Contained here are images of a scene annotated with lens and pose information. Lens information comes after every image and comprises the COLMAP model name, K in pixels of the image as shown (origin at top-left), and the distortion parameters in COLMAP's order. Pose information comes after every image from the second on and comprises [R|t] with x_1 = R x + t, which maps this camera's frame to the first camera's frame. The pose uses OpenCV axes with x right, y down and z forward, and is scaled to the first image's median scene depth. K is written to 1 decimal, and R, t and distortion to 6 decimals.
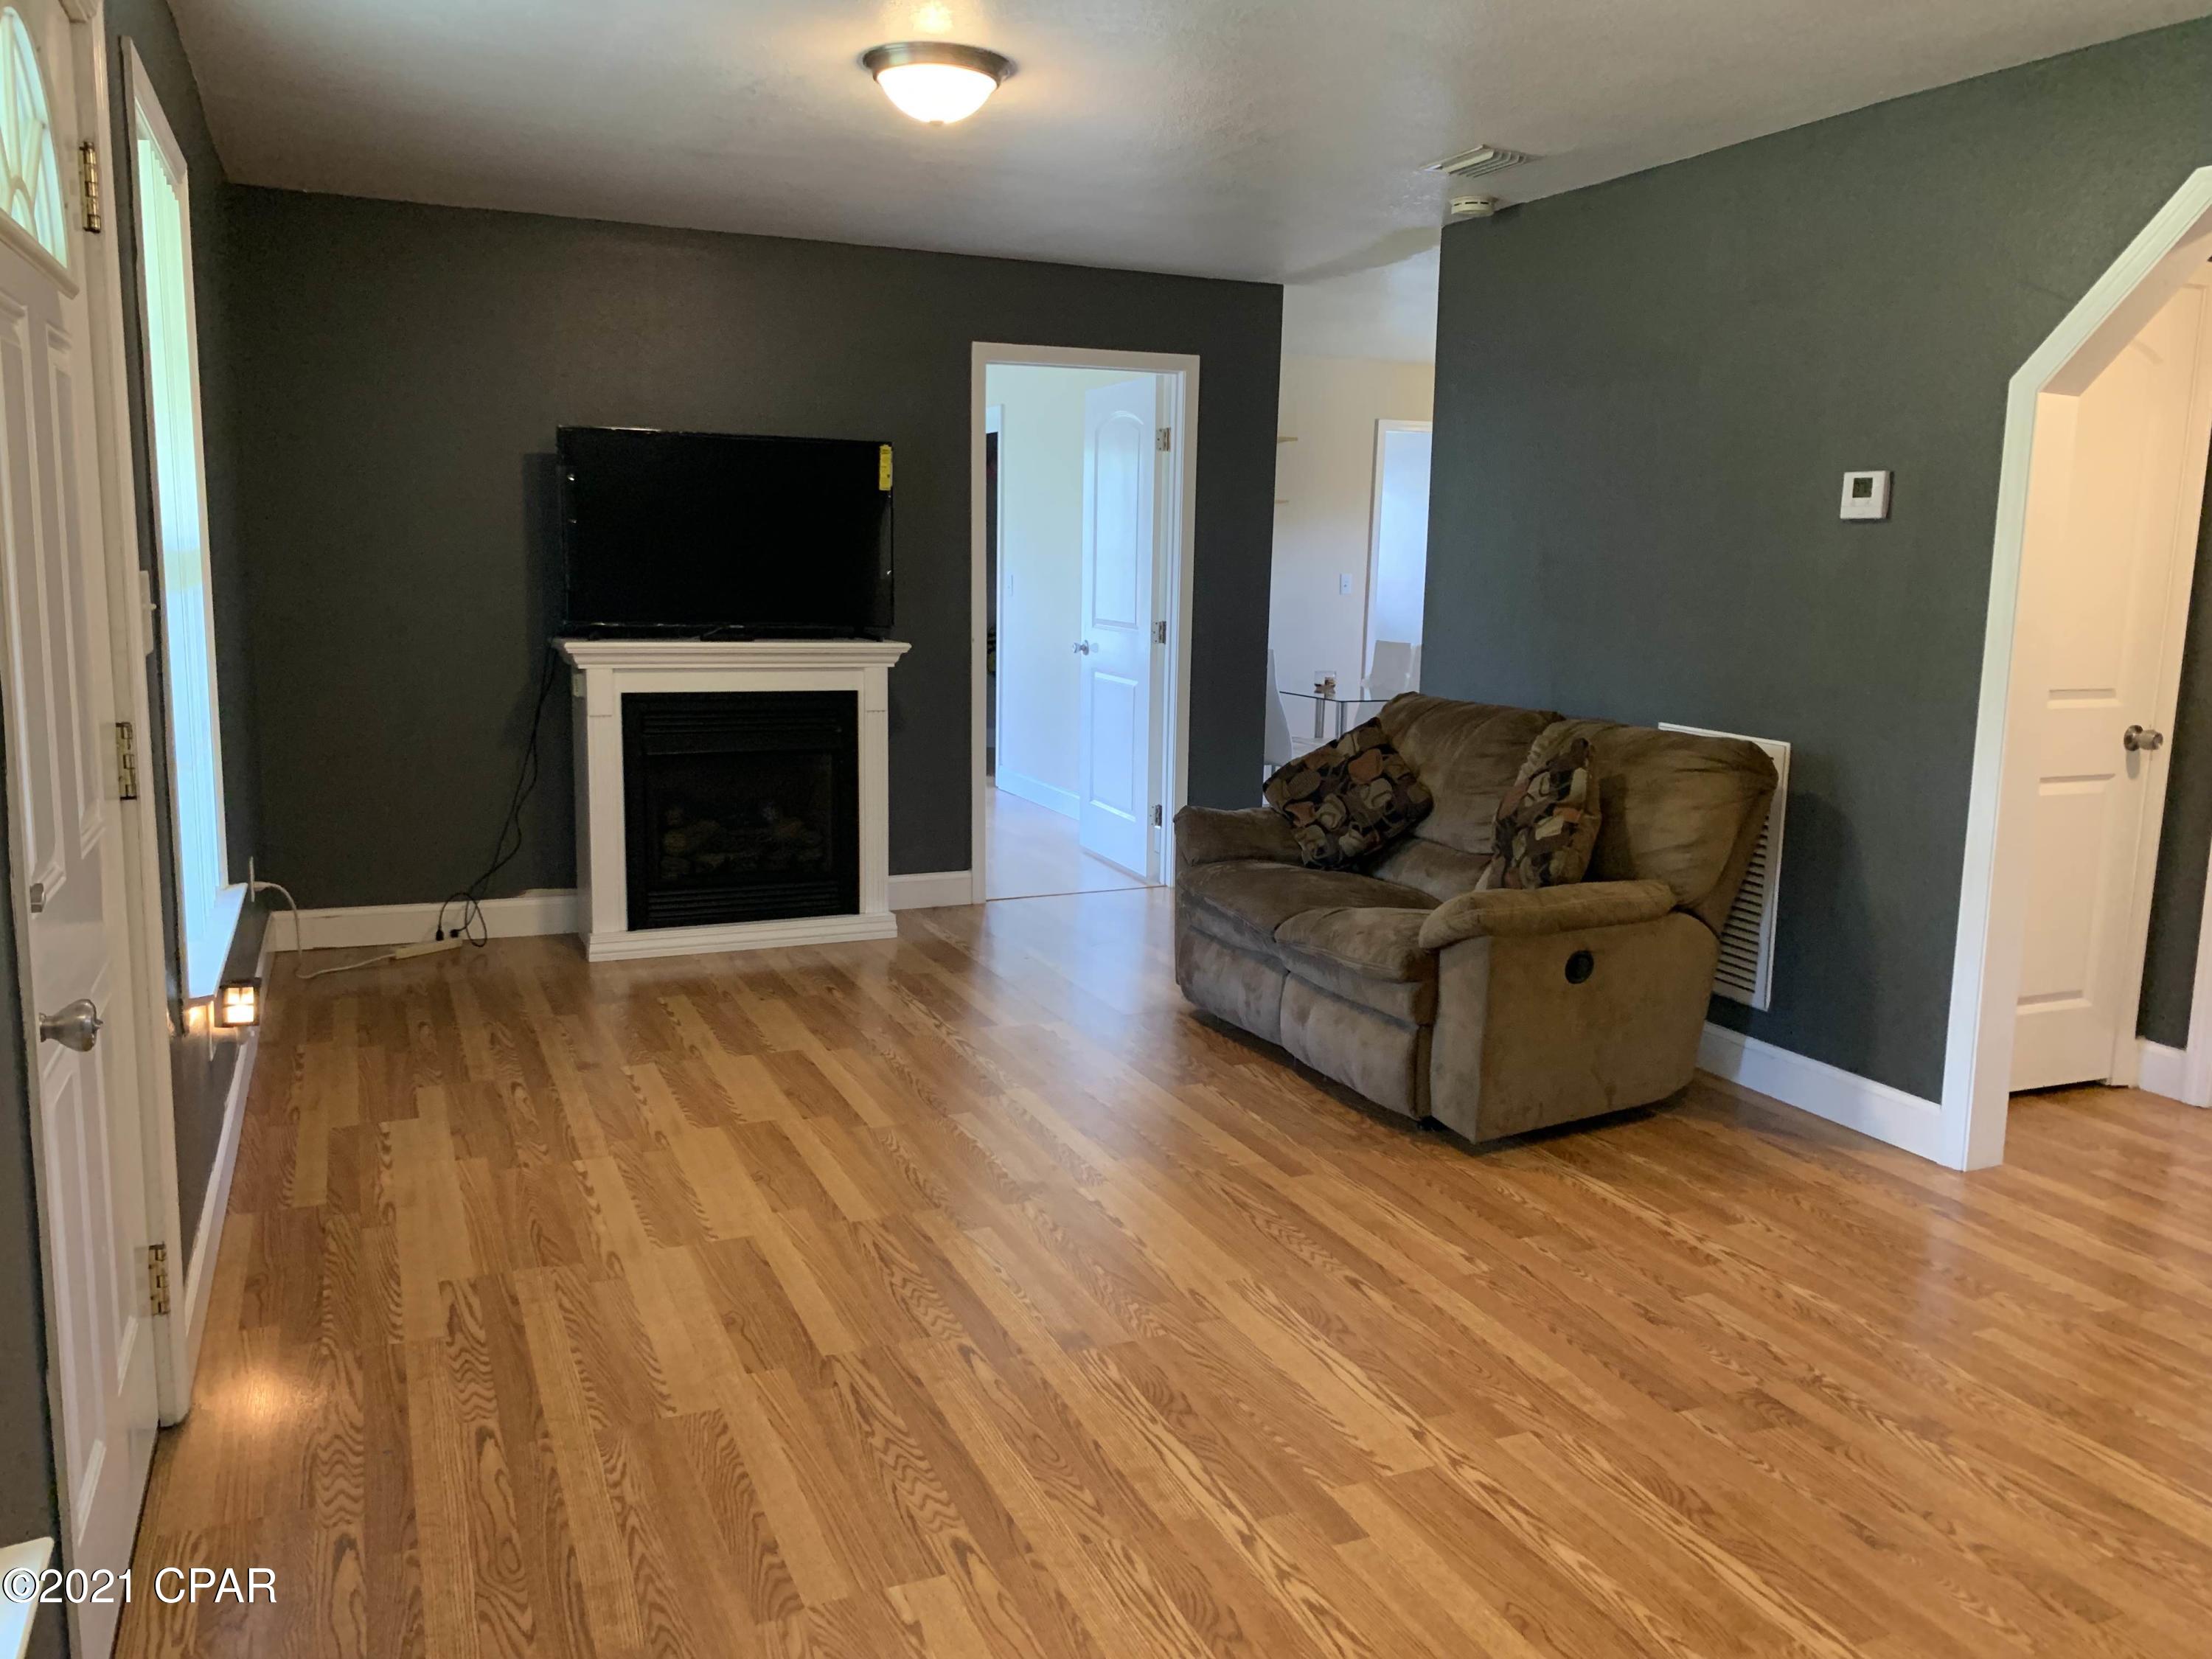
lens RADIAL K [[1707.9, 0, 1130.7], [0, 1707.9, 857.9], [0, 0, 1]] dist [0.050316, -0.052734]
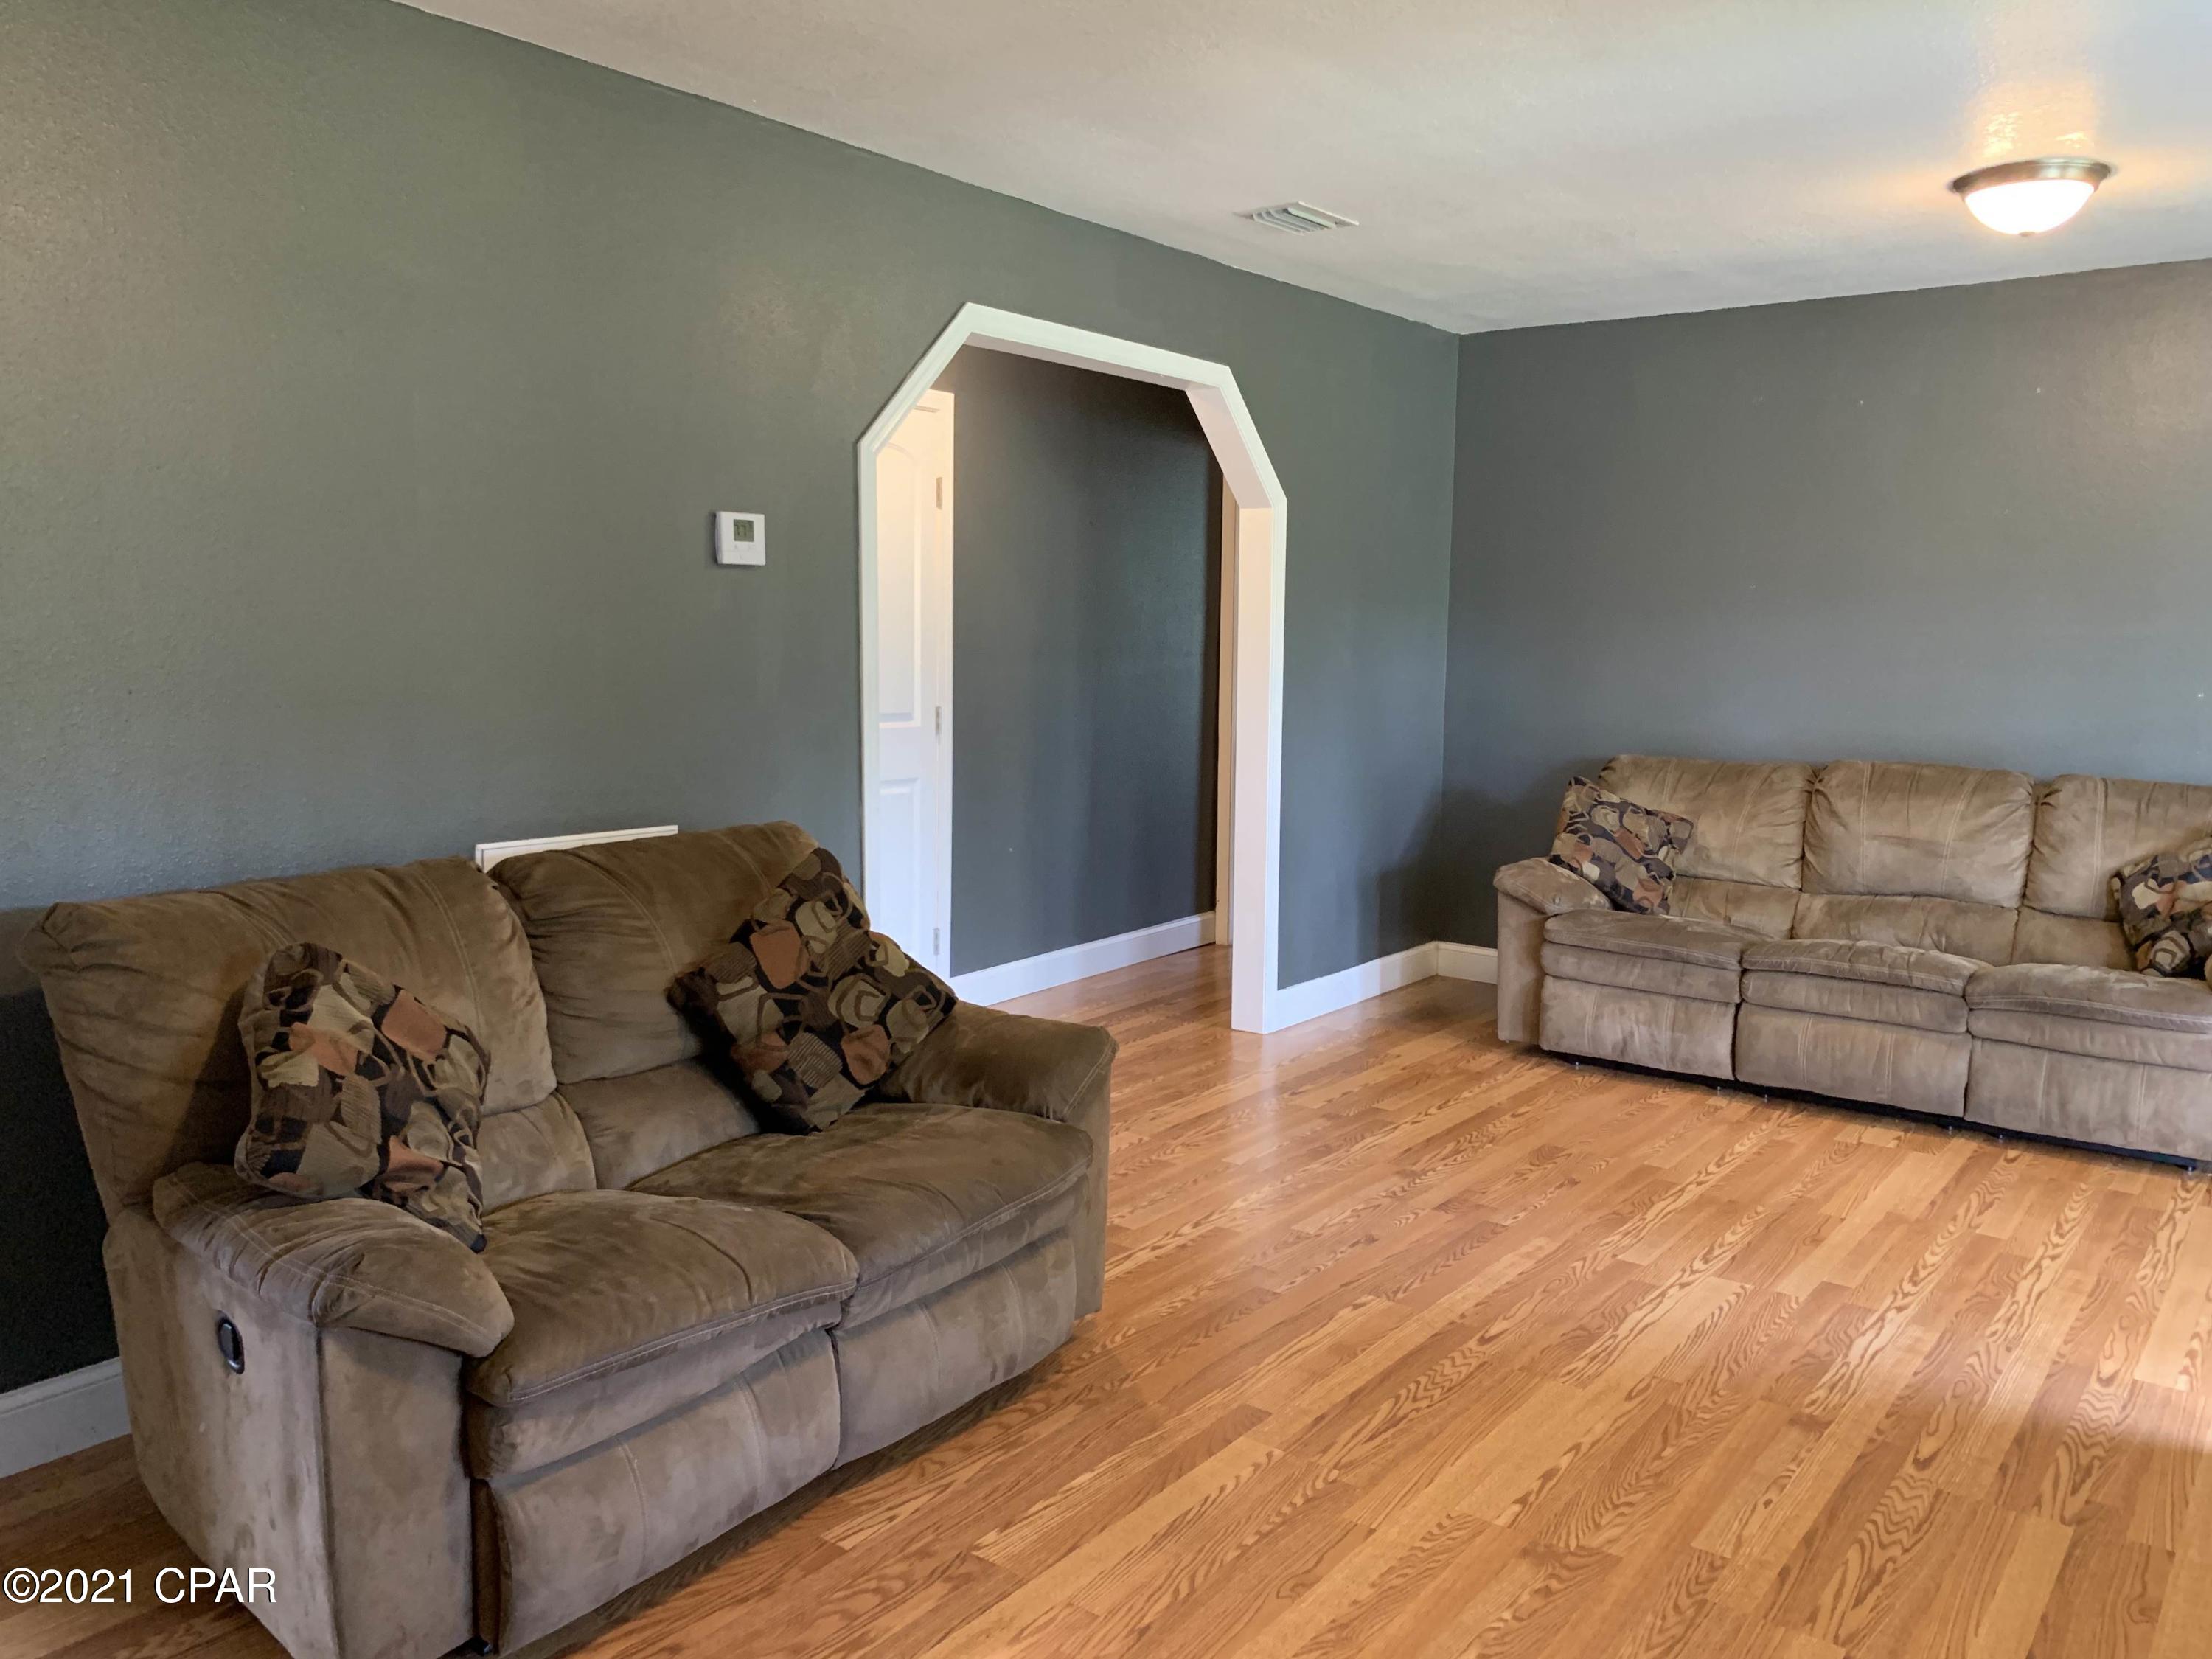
lens RADIAL K [[1707.9, 0, 1130.7], [0, 1707.9, 857.9], [0, 0, 1]] dist [0.050316, -0.052734]
pose [[-0.486943, -0.153662, 0.859811, -0.618086], [0.130370, 0.960589, 0.245506, -0.313556], [-0.863649, 0.231641, -0.447719, 1.627790]]
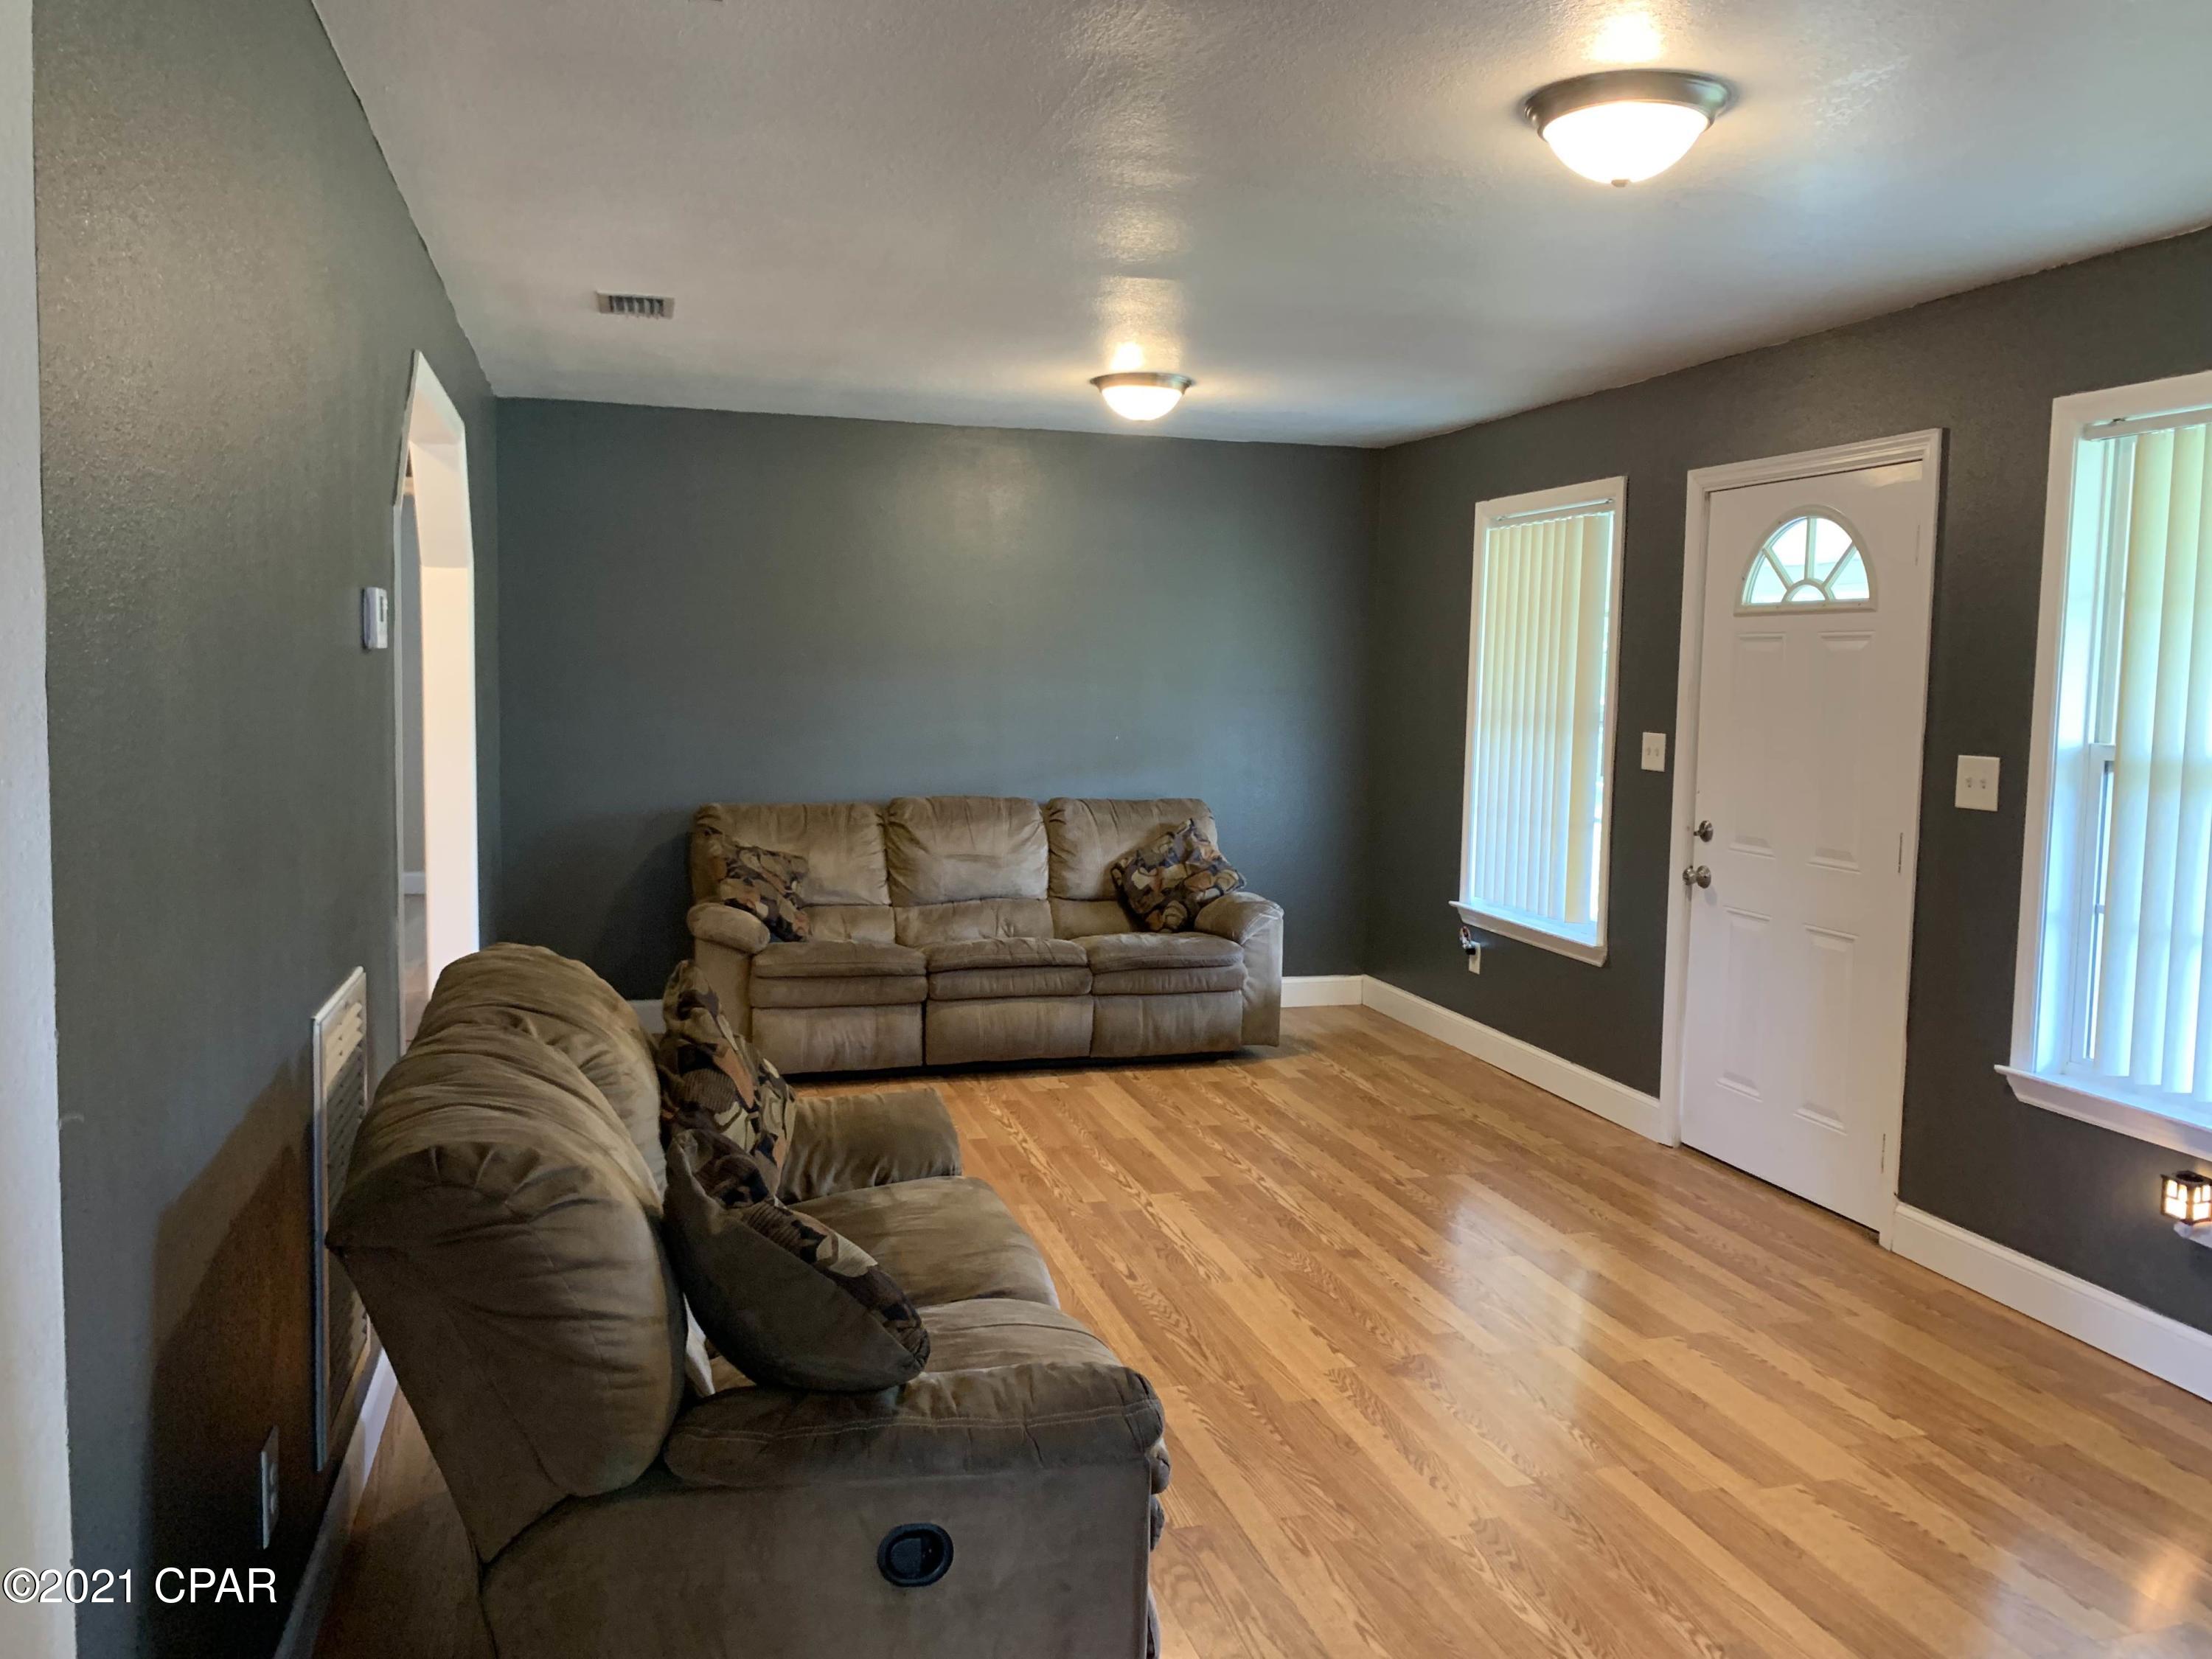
lens RADIAL K [[1685.1, 0, 1096.5], [0, 1685.1, 810.4], [0, 0, 1]] dist [0.001981, -0.049167]
pose [[-0.986645, -0.053941, 0.153693, -0.018585], [-0.011791, 0.964750, 0.262904, -0.431526], [-0.162457, 0.257581, -0.952502, 2.186641]]
